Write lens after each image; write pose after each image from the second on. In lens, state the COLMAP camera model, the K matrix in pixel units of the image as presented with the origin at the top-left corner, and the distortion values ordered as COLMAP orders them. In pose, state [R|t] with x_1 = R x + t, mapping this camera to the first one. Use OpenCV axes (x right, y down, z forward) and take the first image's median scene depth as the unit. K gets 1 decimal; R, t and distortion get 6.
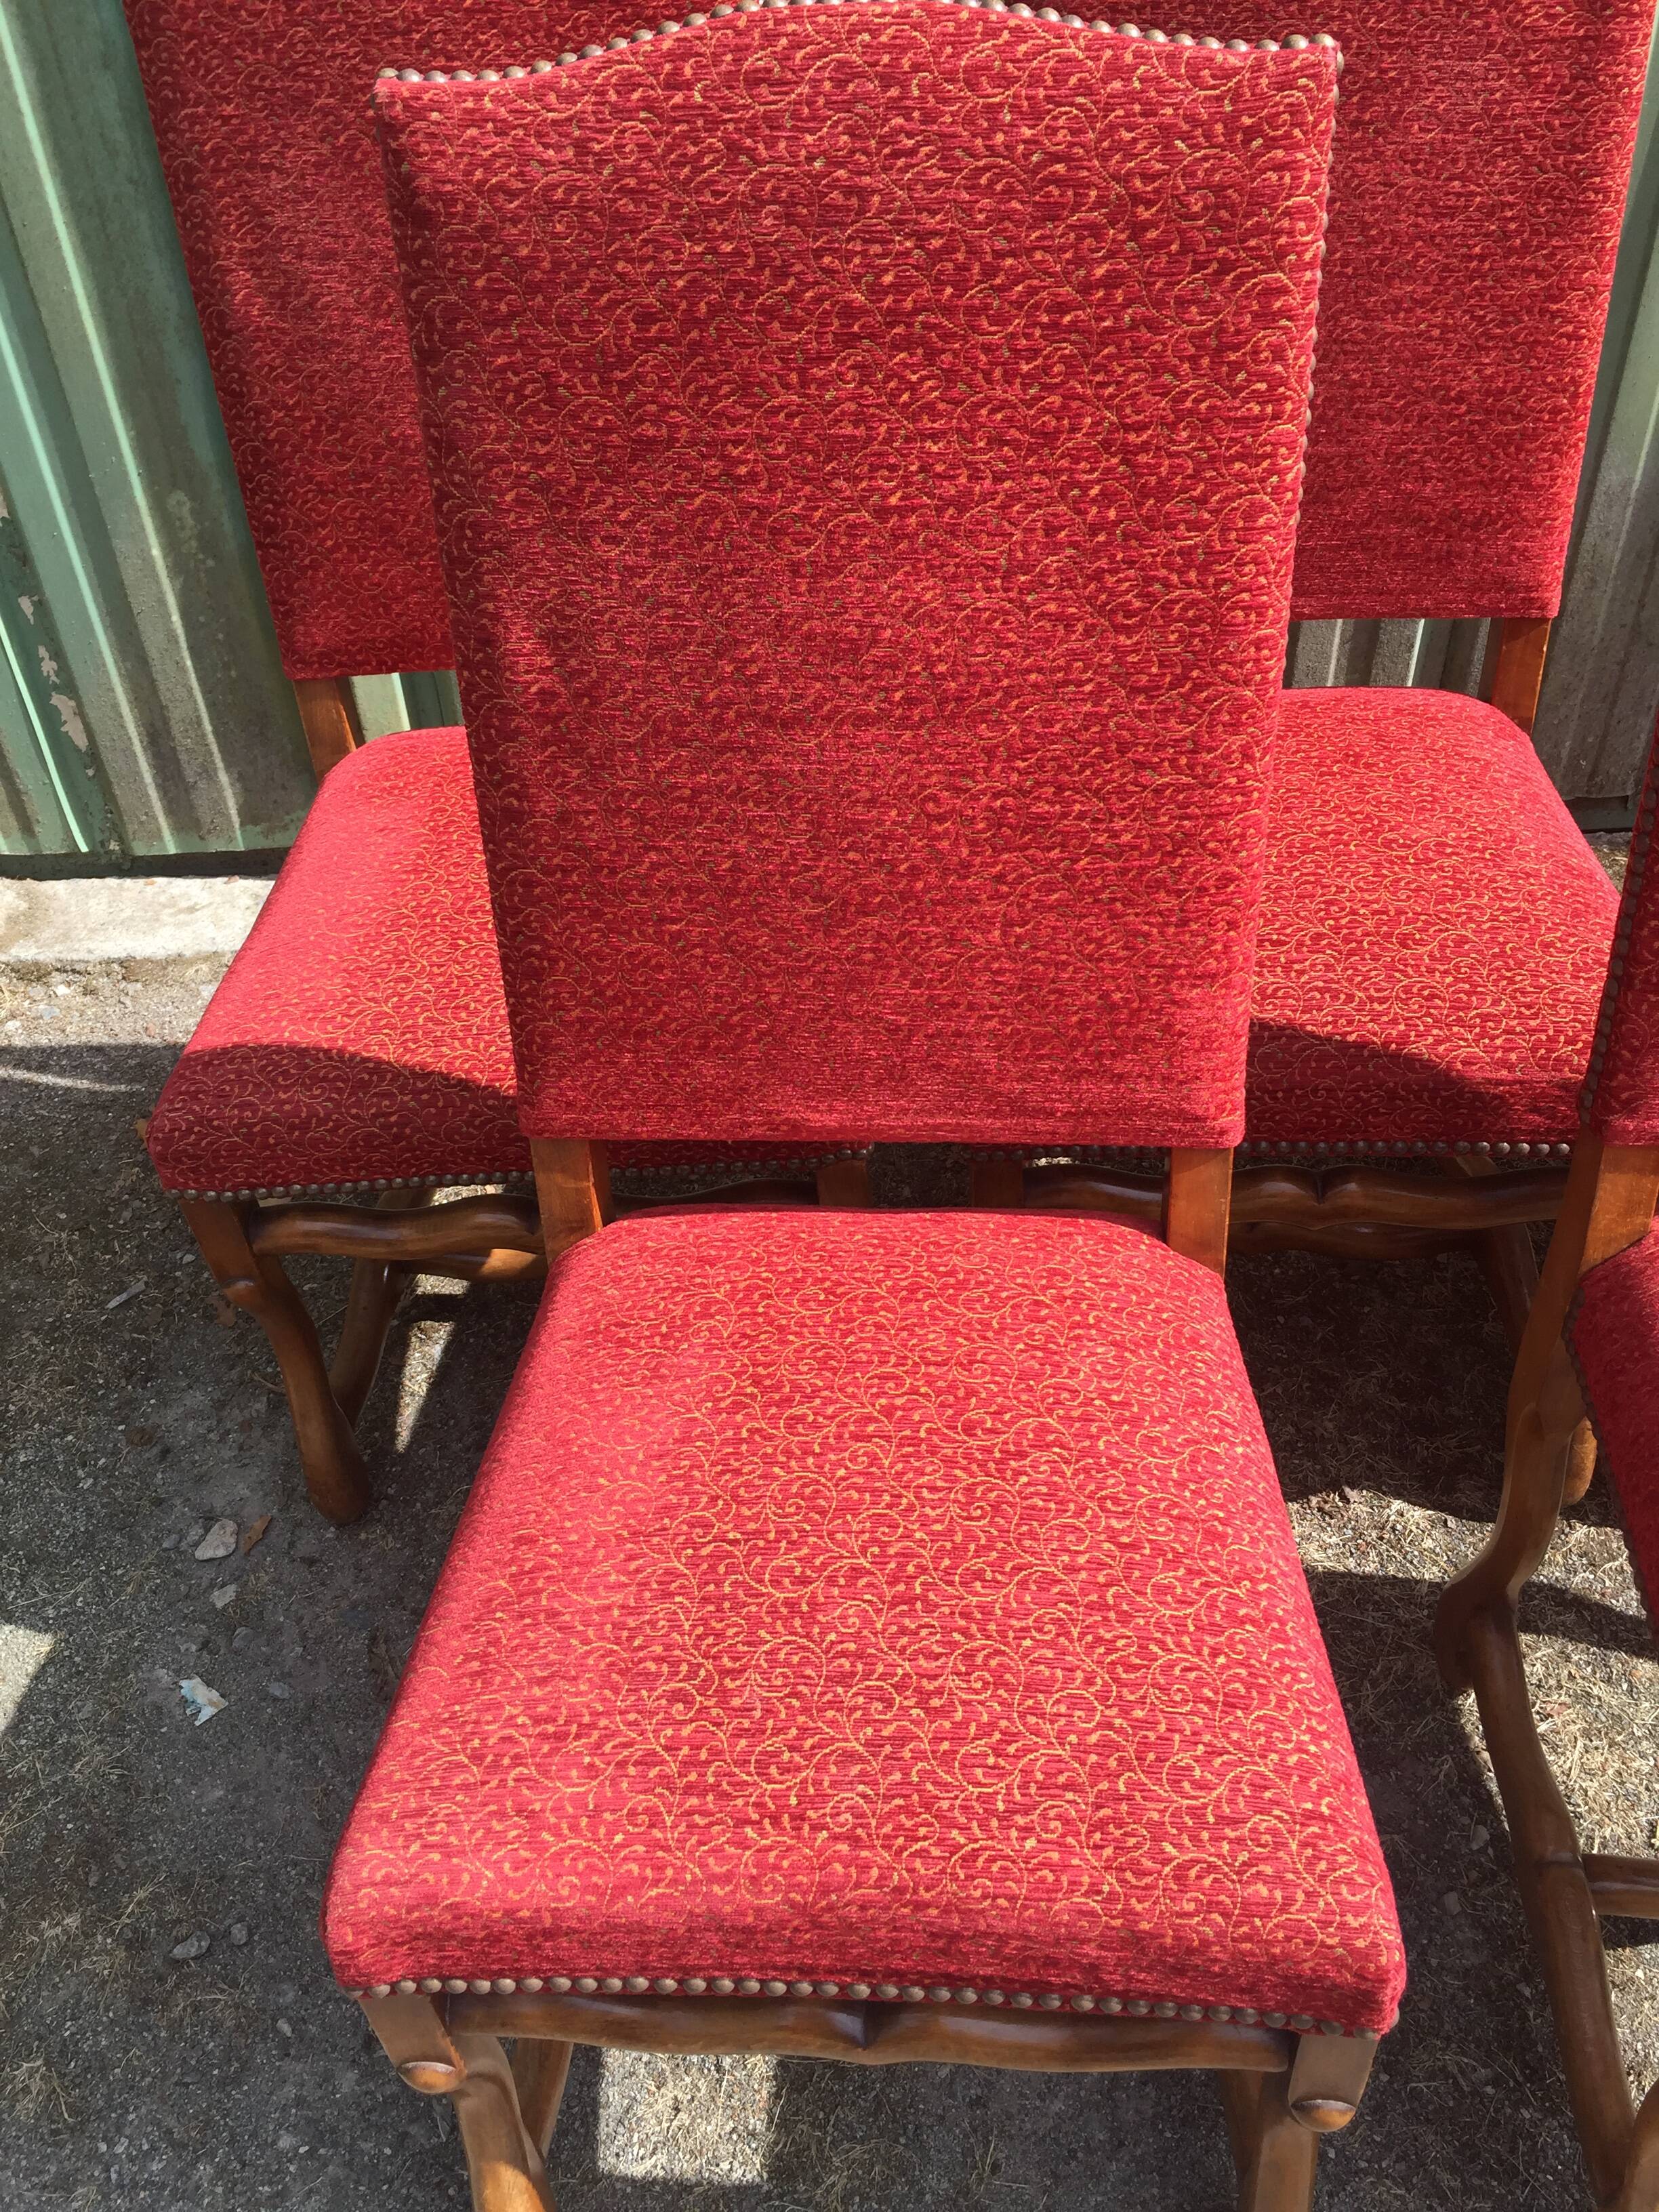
lens RADIAL K [[1926.1, 0, 829.7], [0, 1926.1, 1153.3], [0, 0, 1]] dist [0.075481, -0.105872]
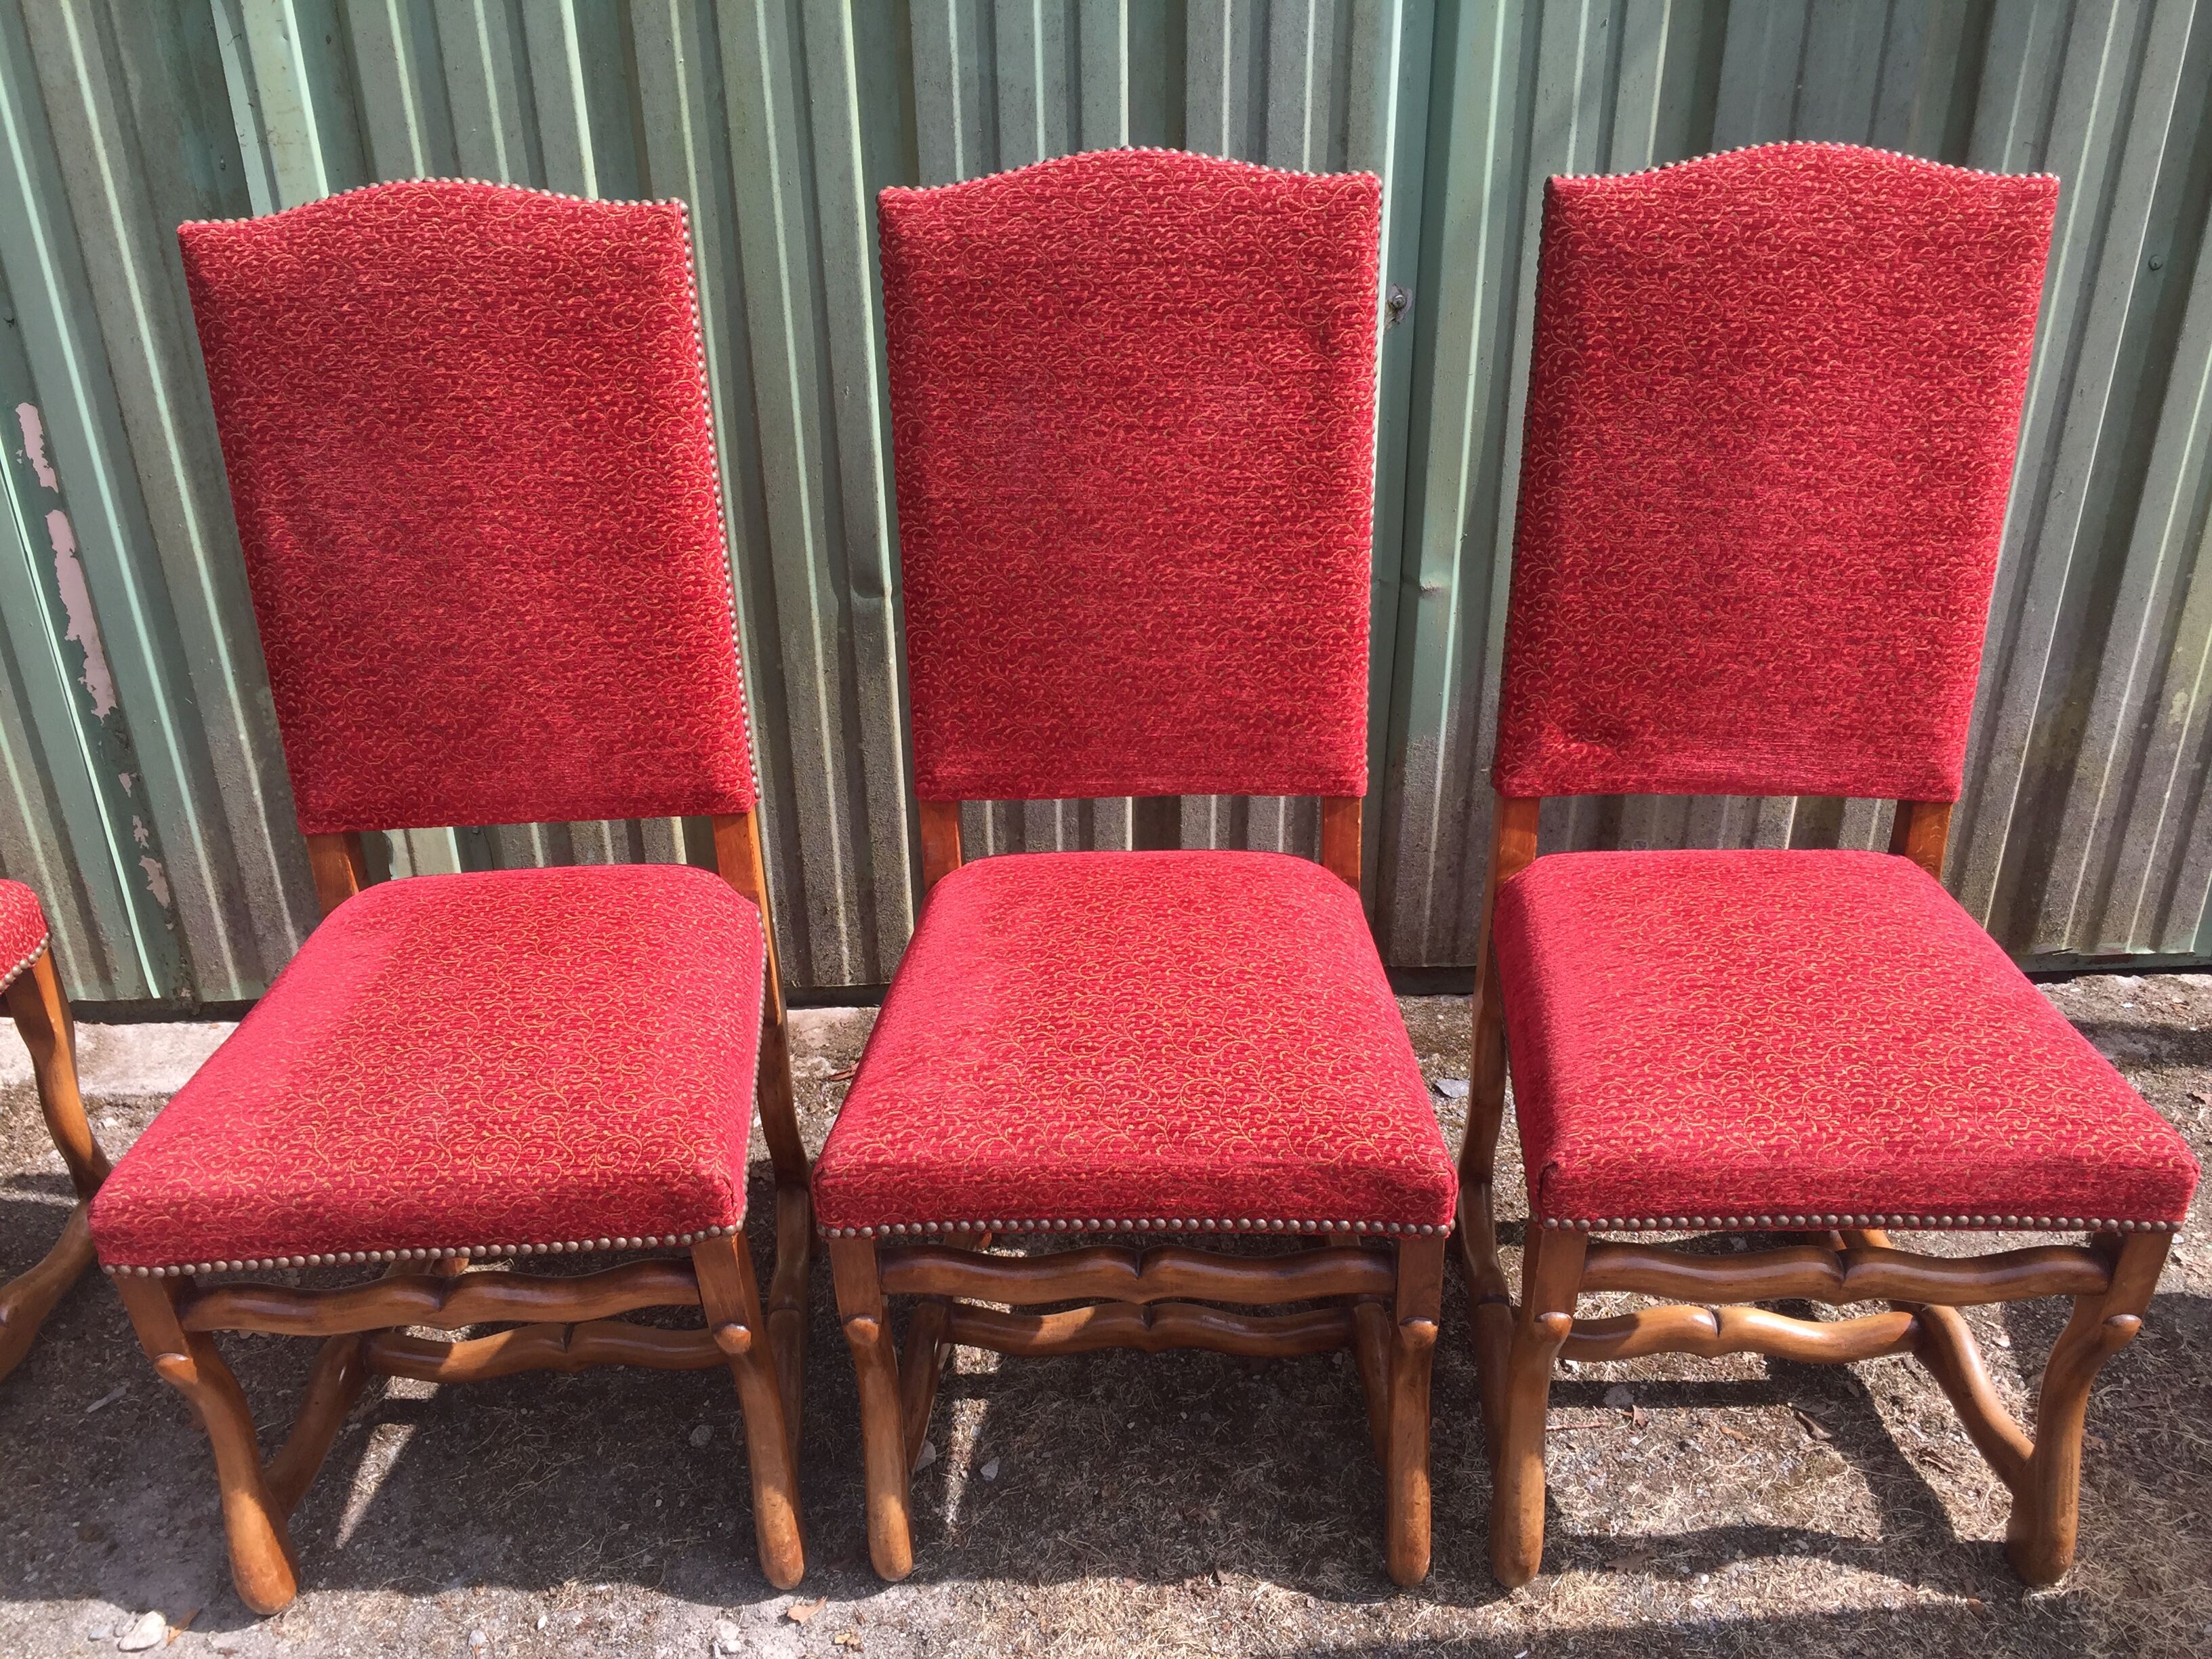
lens RADIAL K [[1928.5, 0, 1103.9], [0, 1928.5, 824.2], [0, 0, 1]] dist [0.072601, -0.100450]
pose [[0.999380, 0.010165, 0.033694, 0.193077], [-0.000881, 0.964308, -0.264783, 0.070451], [-0.035183, 0.264589, 0.963719, -0.174947]]
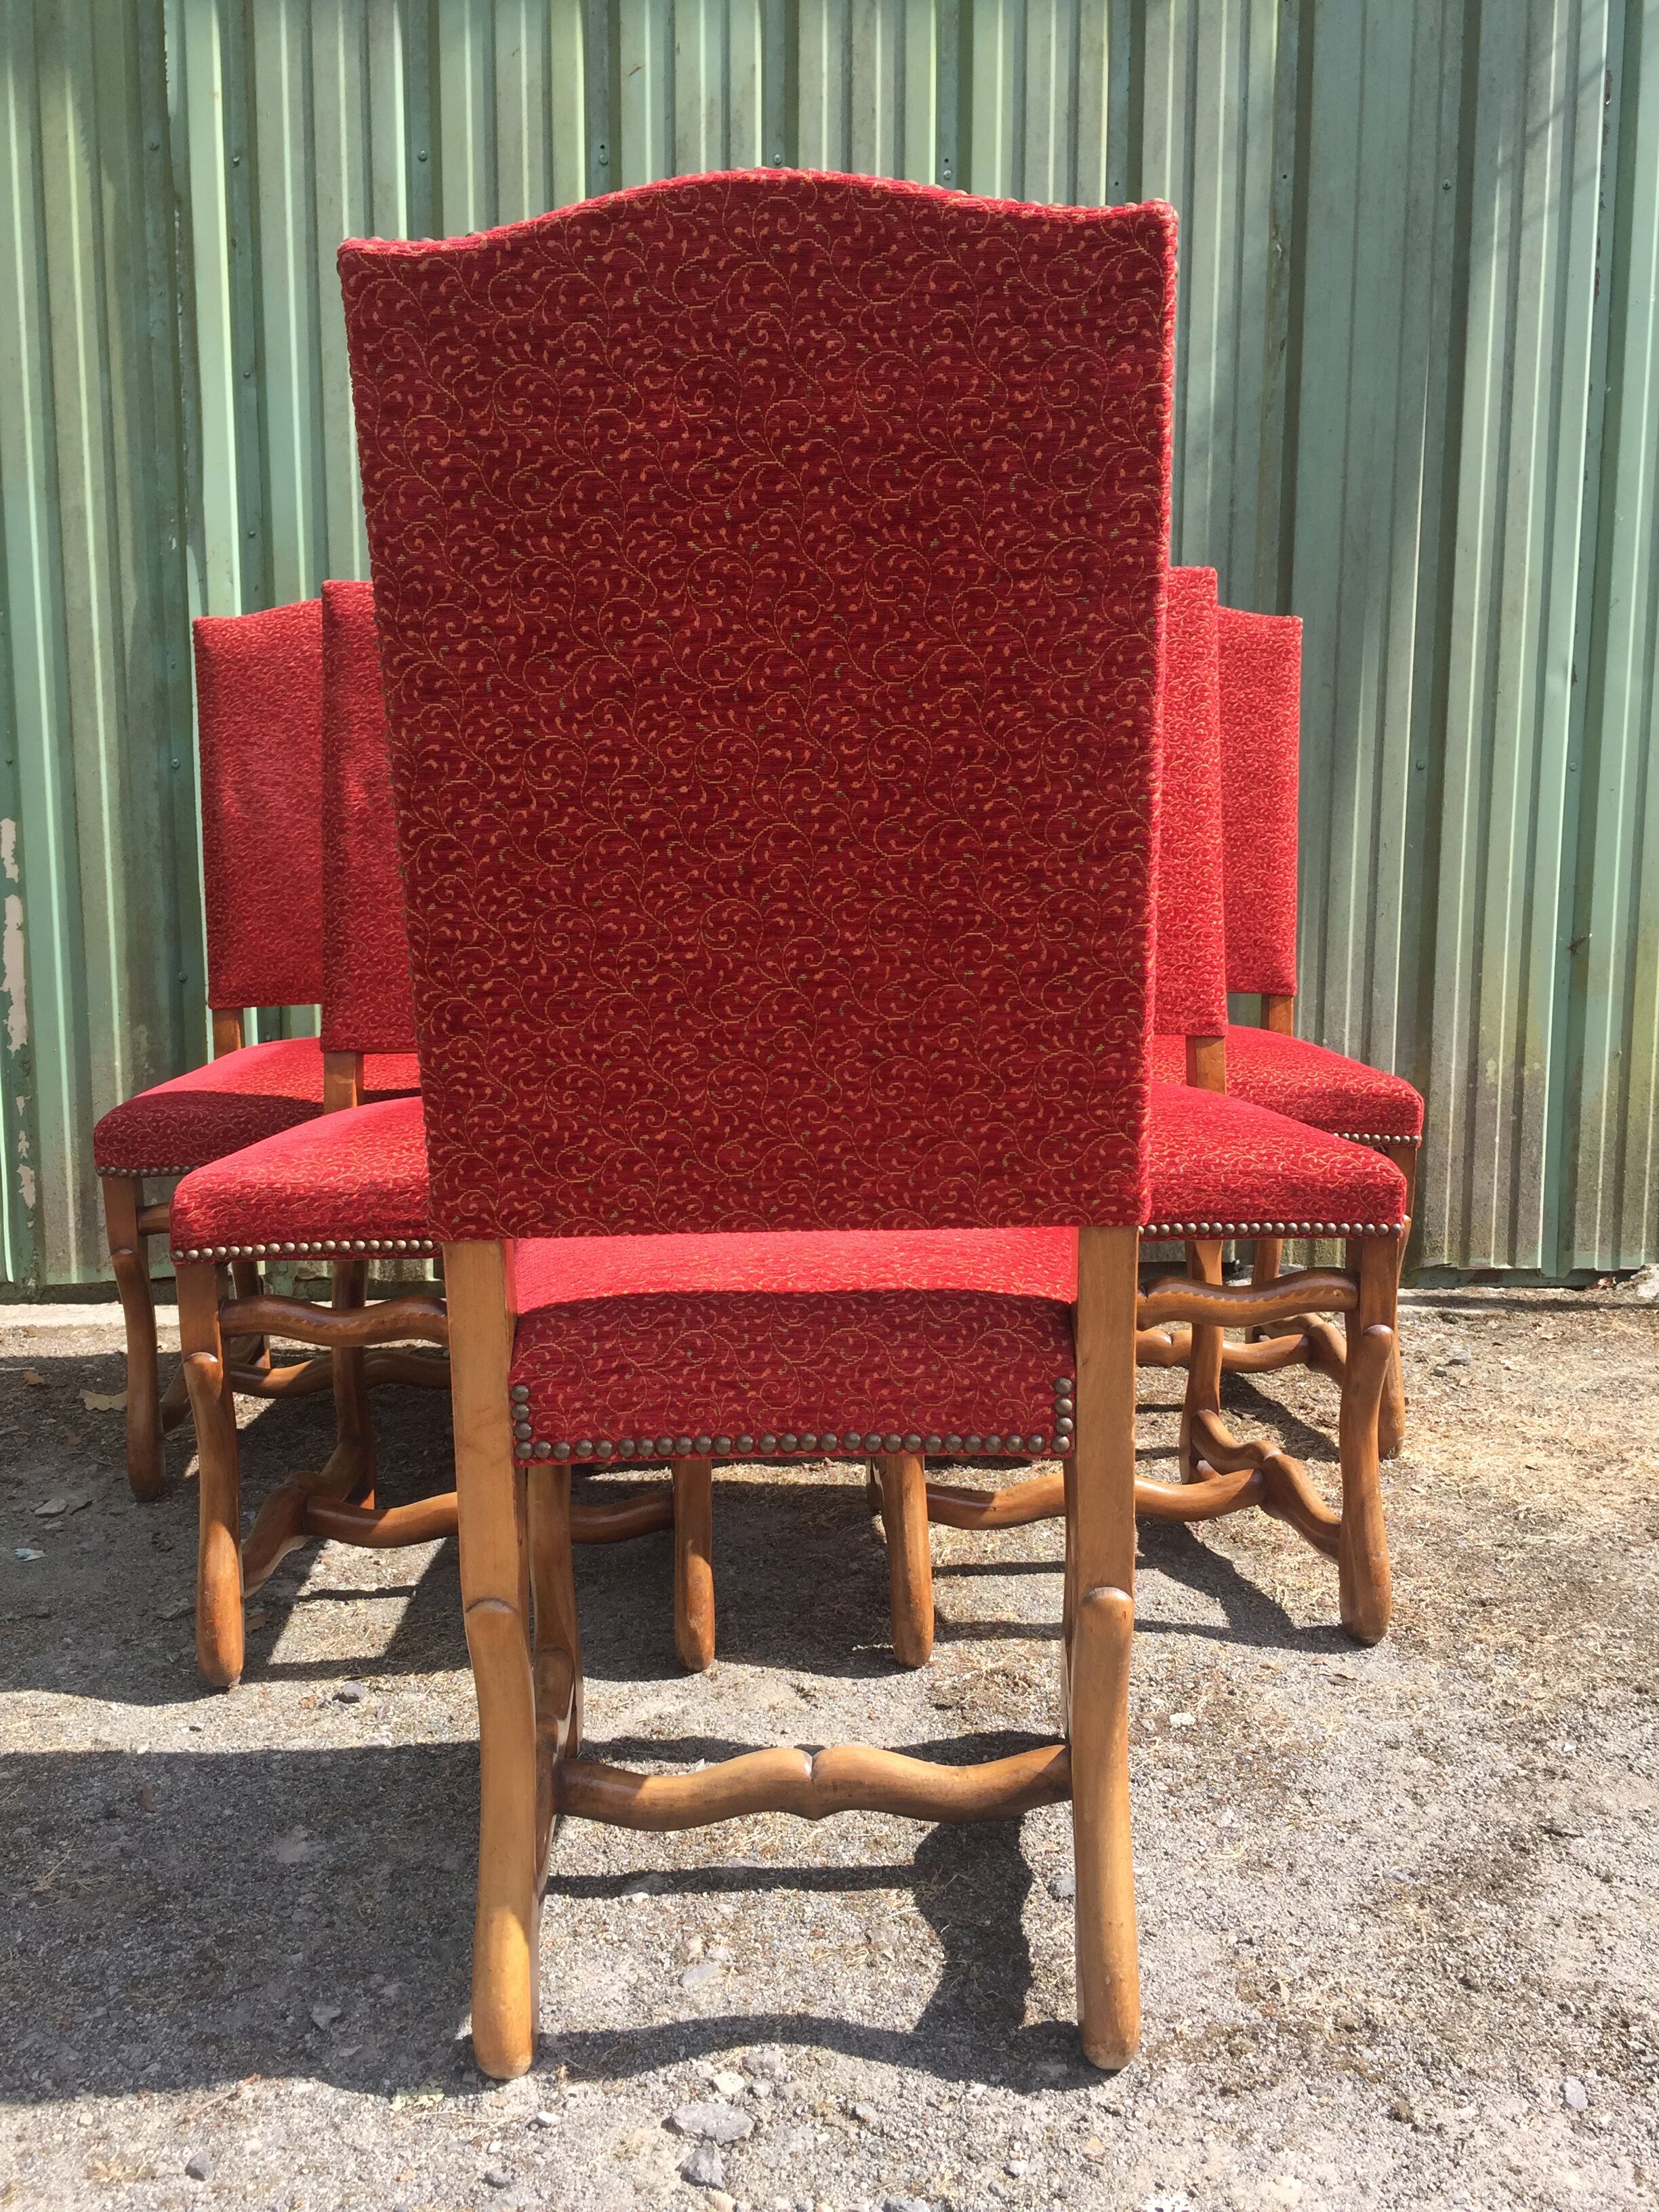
lens RADIAL K [[1921.6, 0, 844.0], [0, 1921.6, 1094.4], [0, 0, 1]] dist [0.083236, -0.119274]
pose [[0.995829, 0.032622, 0.085203, 0.169929], [0.023126, 0.813135, -0.581615, 1.004090], [-0.088255, 0.581160, 0.808989, -0.491013]]
